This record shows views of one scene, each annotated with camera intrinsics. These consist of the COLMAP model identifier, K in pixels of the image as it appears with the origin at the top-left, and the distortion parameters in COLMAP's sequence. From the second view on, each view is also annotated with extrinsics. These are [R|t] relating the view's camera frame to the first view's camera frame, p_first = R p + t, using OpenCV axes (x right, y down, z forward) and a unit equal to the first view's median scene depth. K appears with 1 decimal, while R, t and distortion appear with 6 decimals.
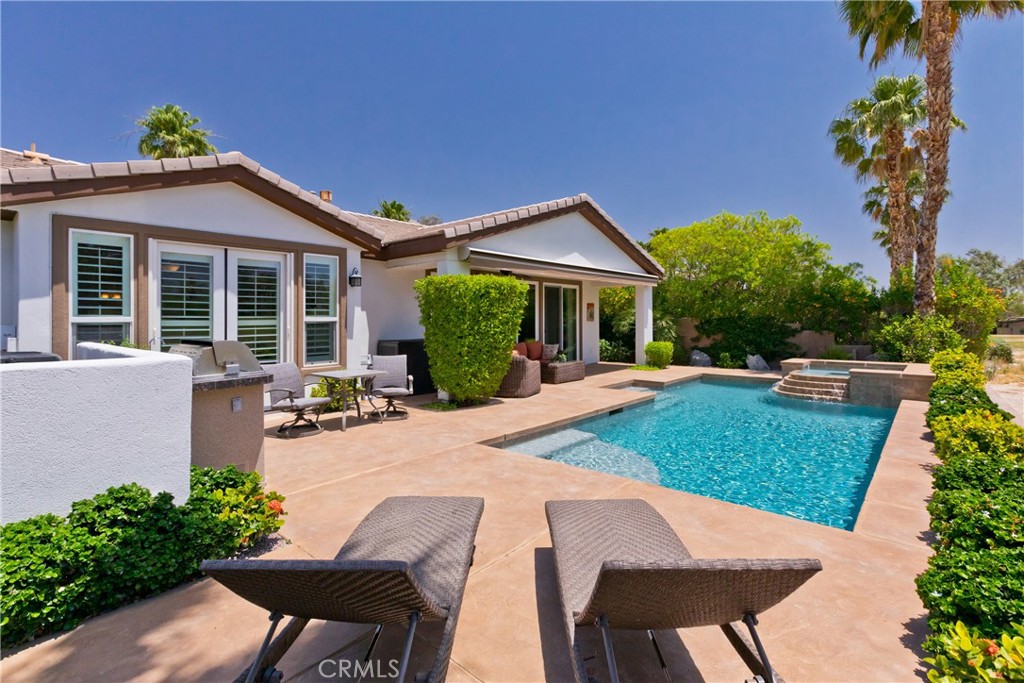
lens RADIAL K [[478.7, 0, 534.1], [0, 478.7, 319.0], [0, 0, 1]] dist [0.004500, -0.000365]
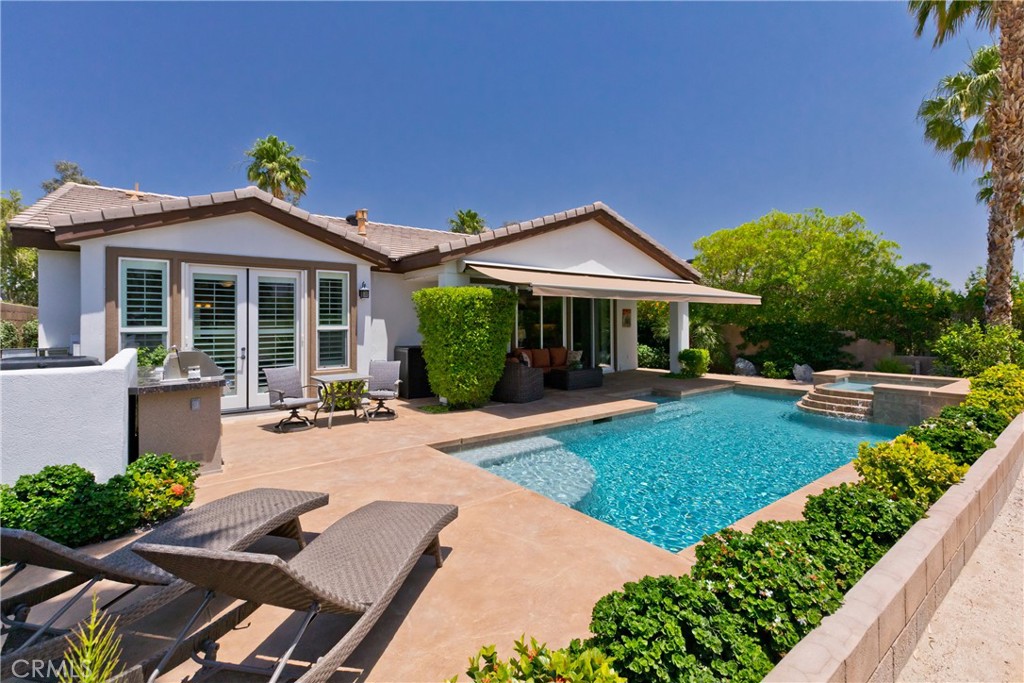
lens RADIAL K [[478.7, 0, 538.6], [0, 478.7, 317.9], [0, 0, 1]] dist [0.004500, -0.000365]
pose [[0.982055, 0.000699, -0.188591, 0.217683], [-0.001611, 0.999988, -0.004682, -0.016555], [0.188585, 0.004902, 0.982045, -0.014370]]
